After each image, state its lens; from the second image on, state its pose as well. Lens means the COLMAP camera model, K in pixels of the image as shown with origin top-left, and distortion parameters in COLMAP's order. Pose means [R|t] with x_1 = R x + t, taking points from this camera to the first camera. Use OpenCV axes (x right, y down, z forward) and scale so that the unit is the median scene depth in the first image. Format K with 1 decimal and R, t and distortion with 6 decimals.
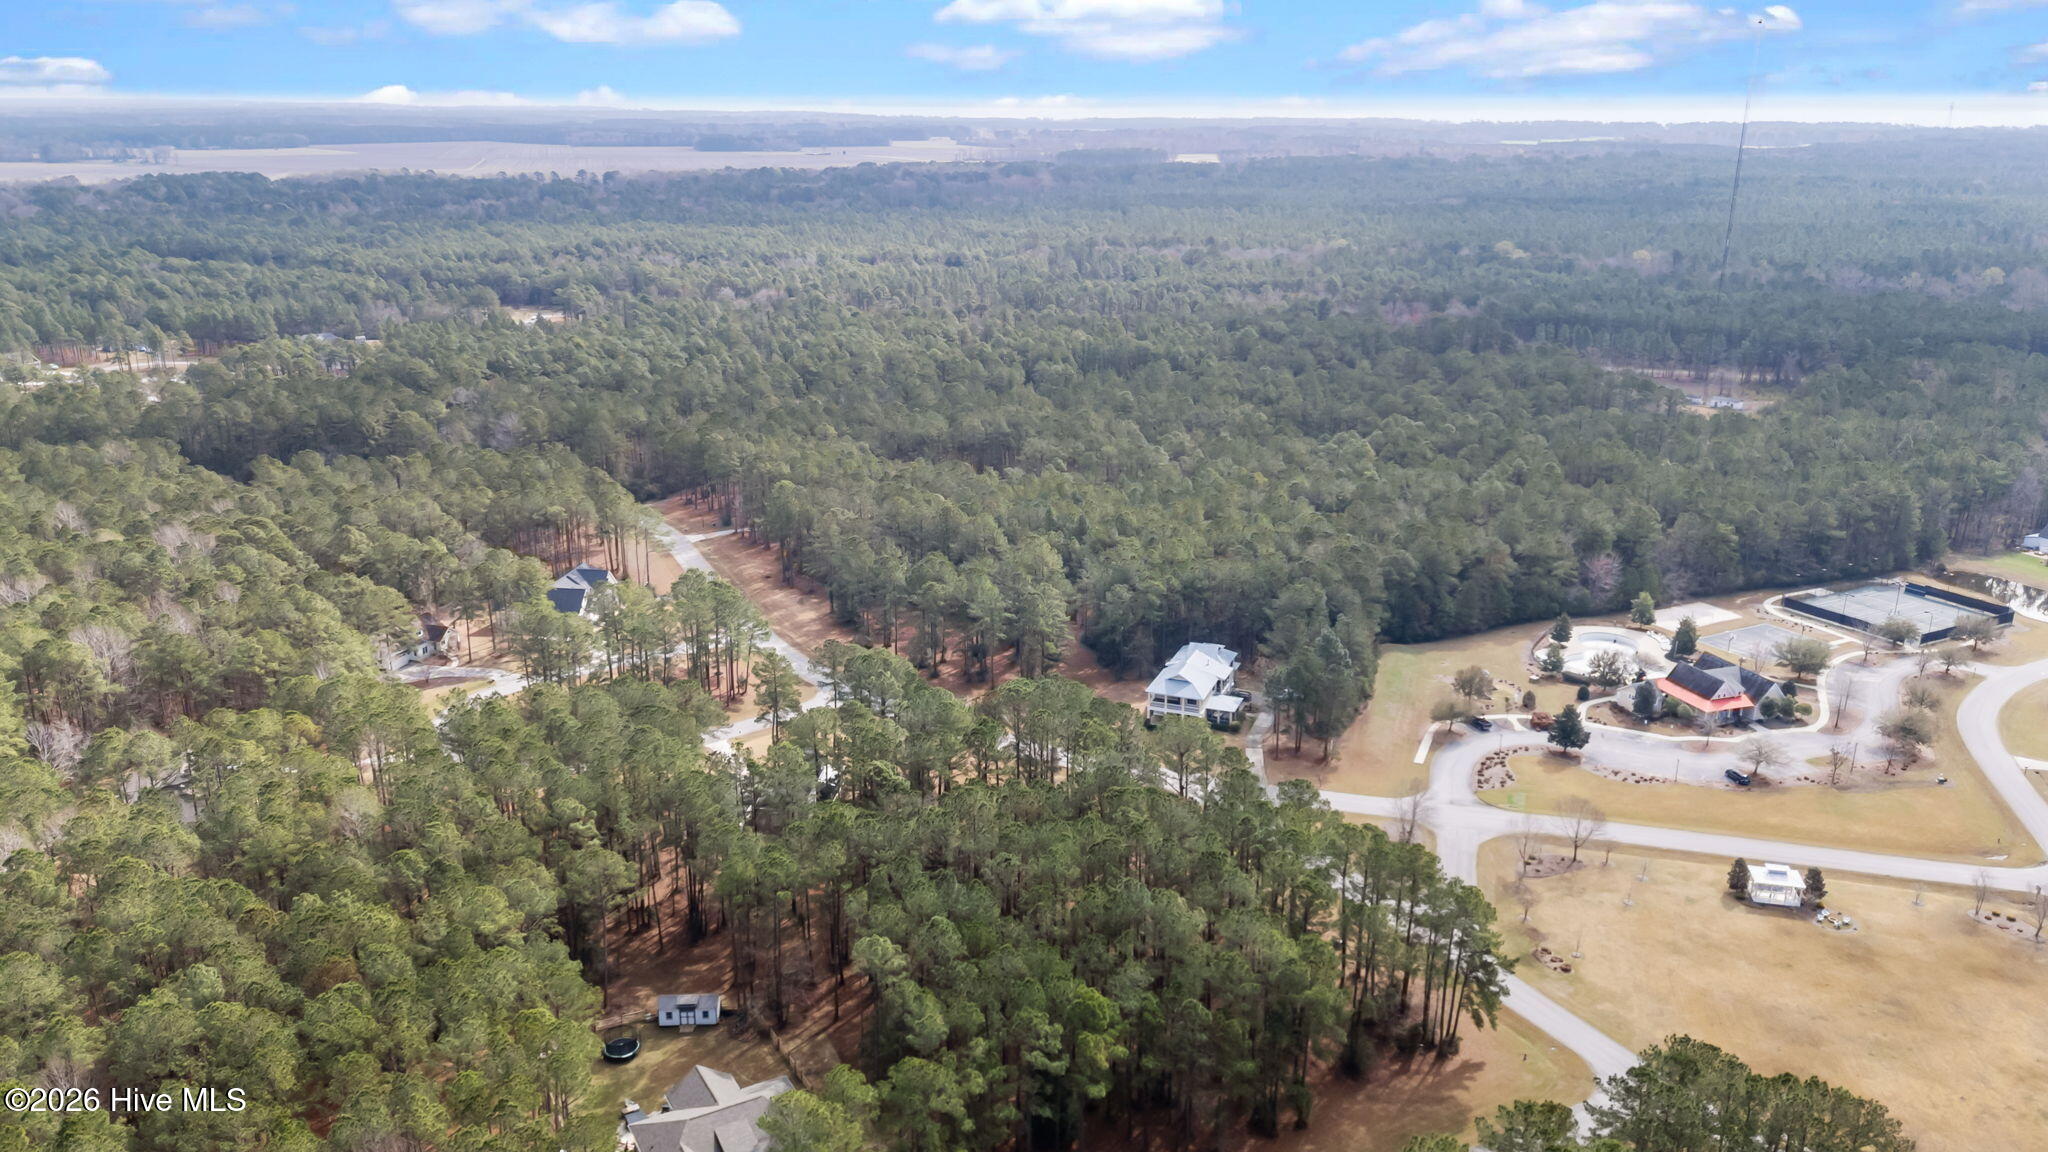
lens RADIAL K [[1686.4, 0, 1010.9], [0, 1686.4, 576.8], [0, 0, 1]] dist [0.106646, -0.061879]
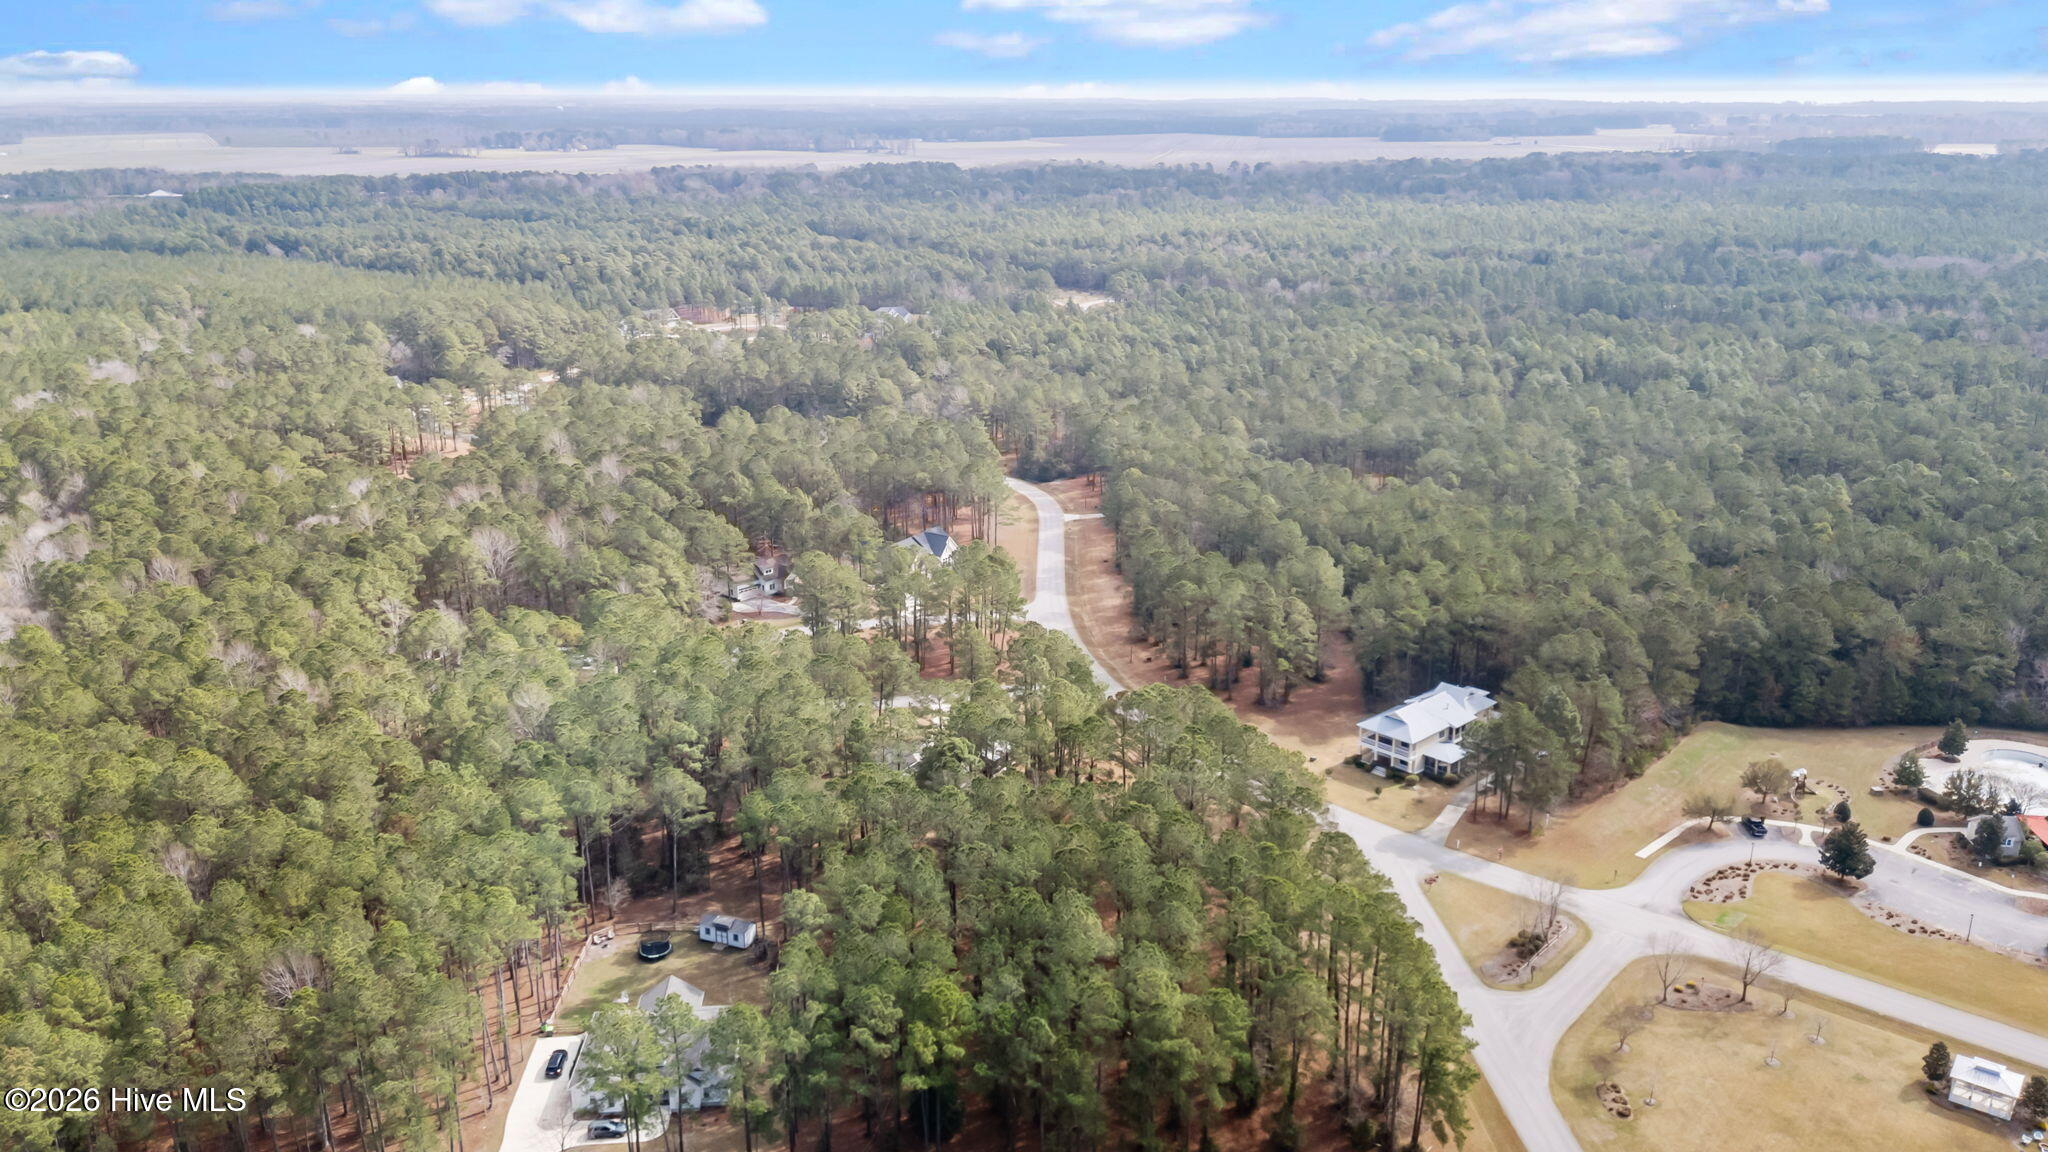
lens RADIAL K [[1686.4, 0, 1002.6], [0, 1686.4, 594.9], [0, 0, 1]] dist [0.106646, -0.061879]
pose [[0.892060, 0.128019, -0.433405, 0.276125], [-0.121573, 0.991664, 0.042688, -0.017647], [0.435257, 0.014611, 0.900188, 0.065120]]
